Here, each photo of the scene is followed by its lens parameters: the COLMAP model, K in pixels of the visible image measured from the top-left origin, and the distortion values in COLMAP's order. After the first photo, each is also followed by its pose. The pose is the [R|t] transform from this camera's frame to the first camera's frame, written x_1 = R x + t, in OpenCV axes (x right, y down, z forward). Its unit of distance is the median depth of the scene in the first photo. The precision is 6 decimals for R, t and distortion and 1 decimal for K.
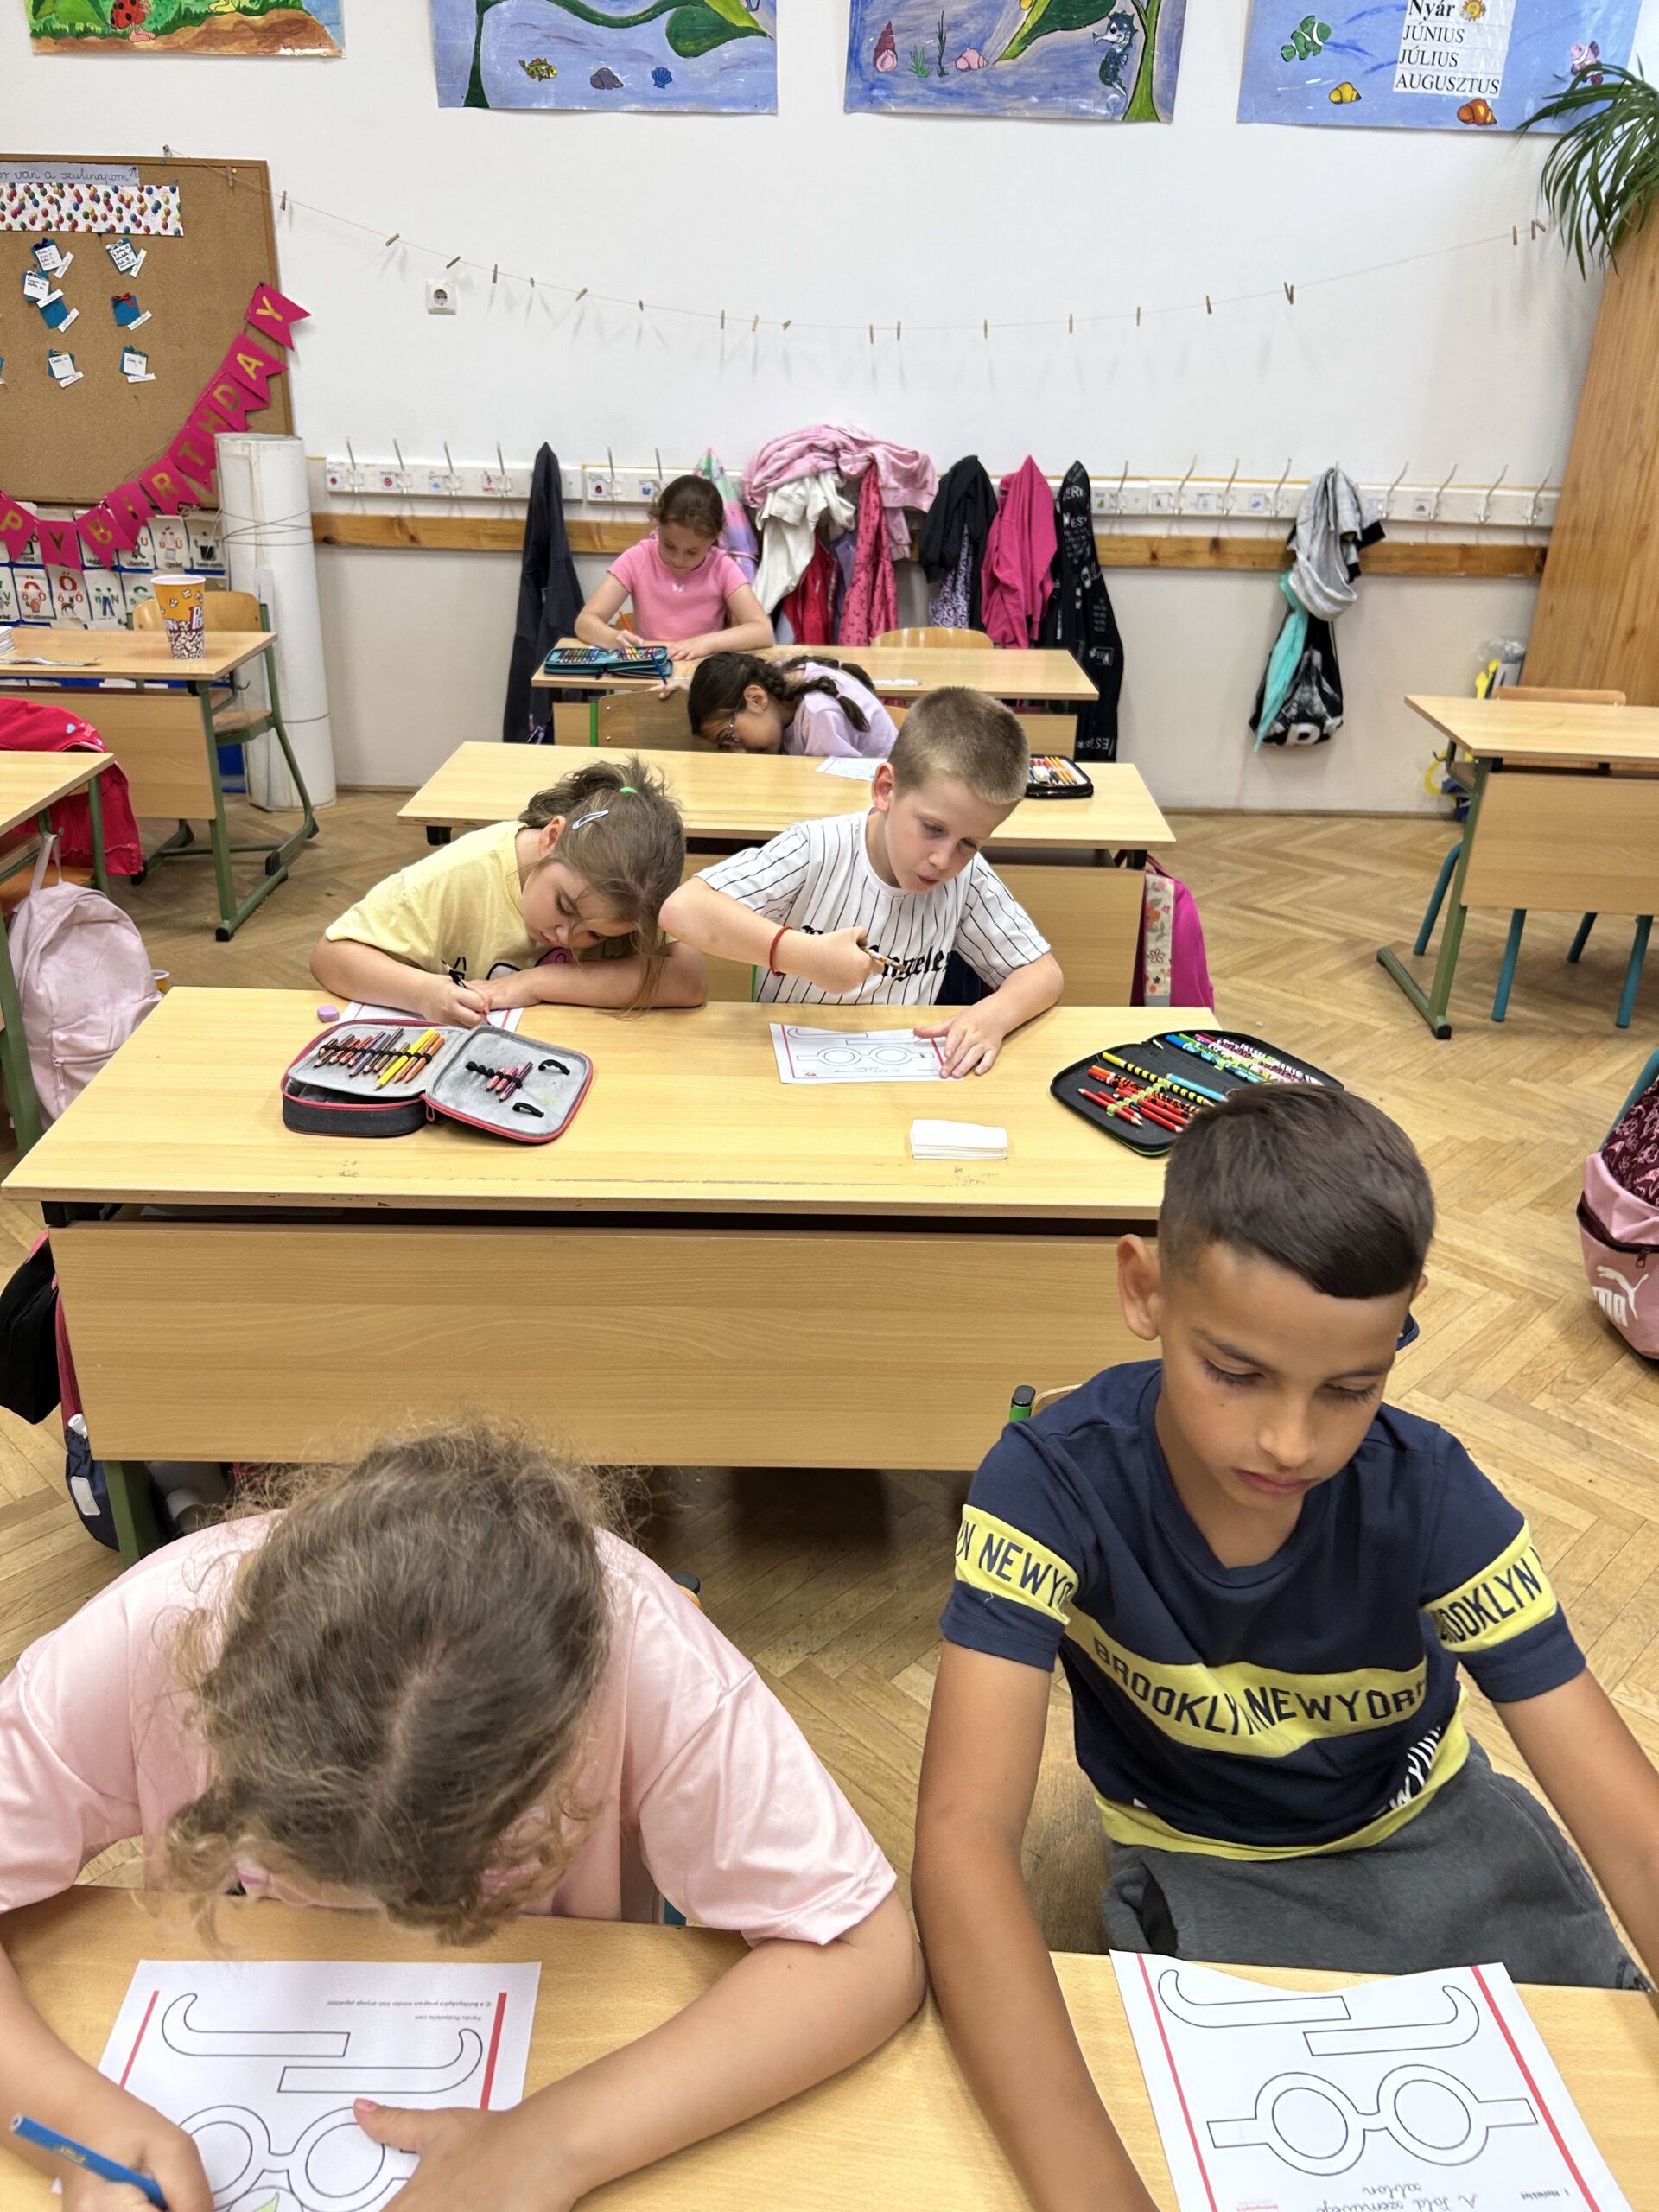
lens RADIAL K [[1650.6, 0, 843.1], [0, 1650.6, 1076.5], [0, 0, 1]] dist [0.027837, -0.029410]
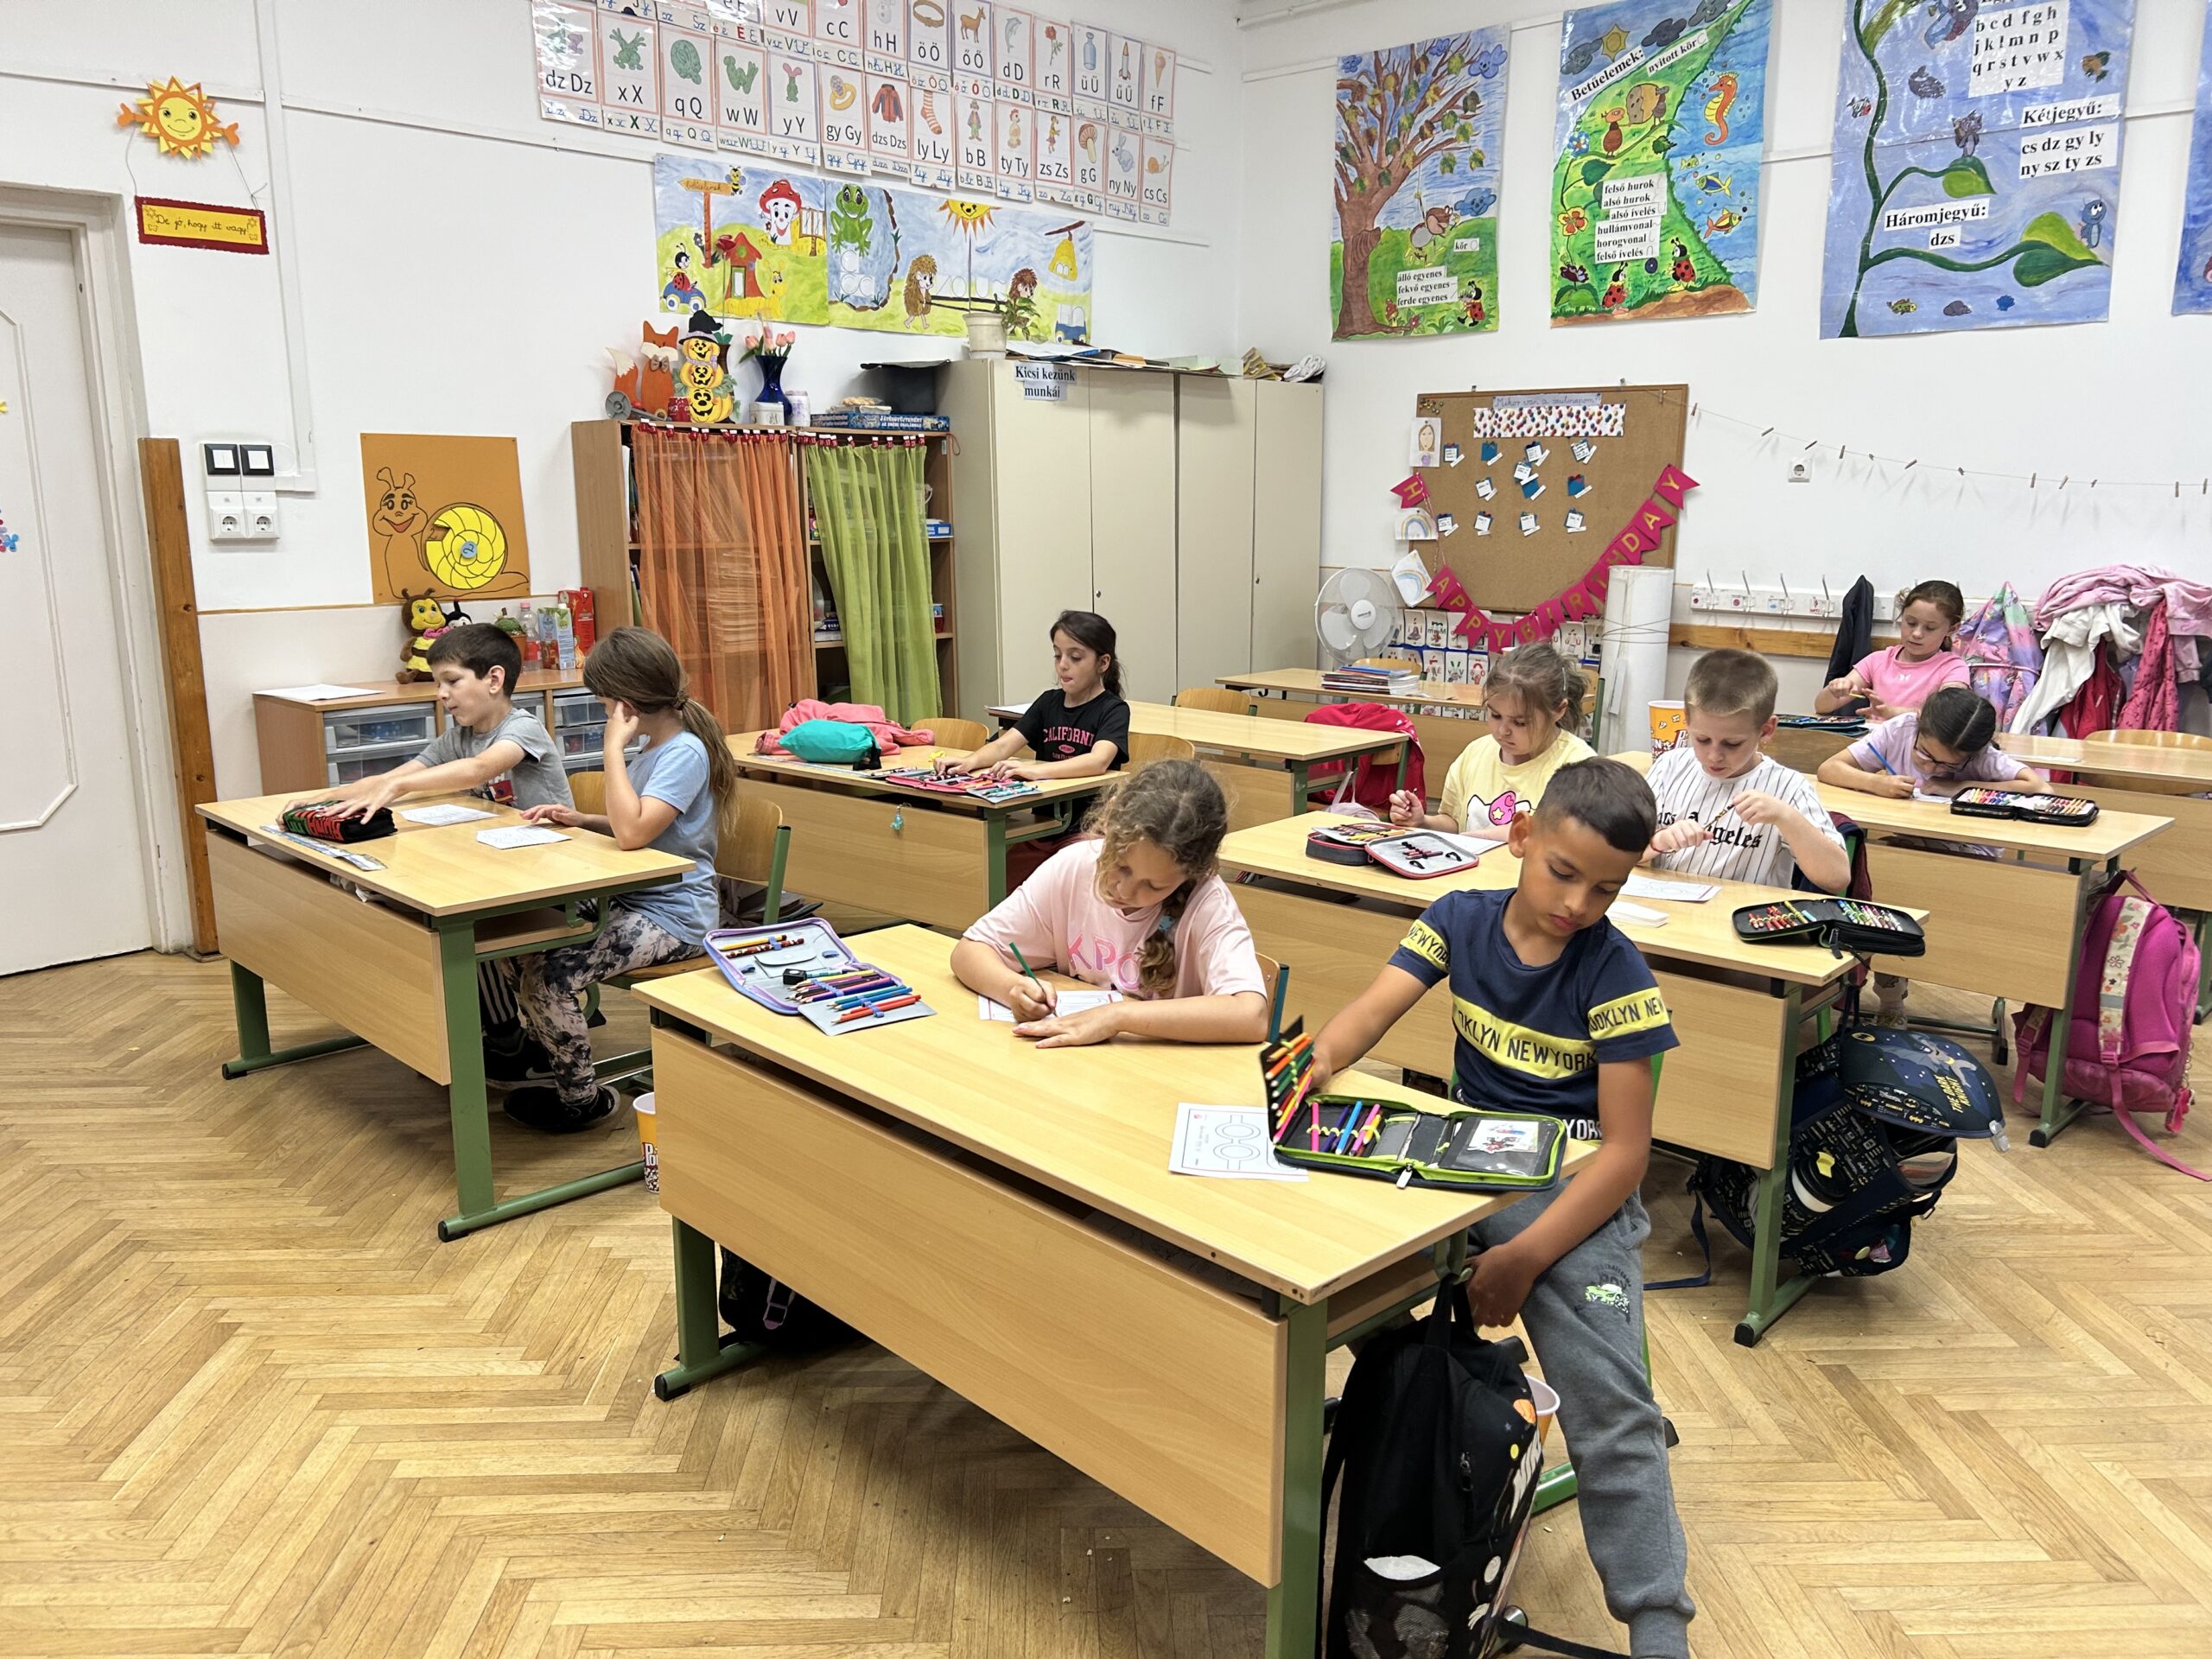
lens RADIAL K [[1650.6, 0, 1104.0], [0, 1650.6, 826.4], [0, 0, 1]] dist [0.027837, -0.029410]
pose [[0.734889, 0.118511, -0.667753, 0.259208], [-0.265290, 0.956390, -0.122225, 0.103691], [0.624147, 0.266970, 0.734280, -0.226130]]
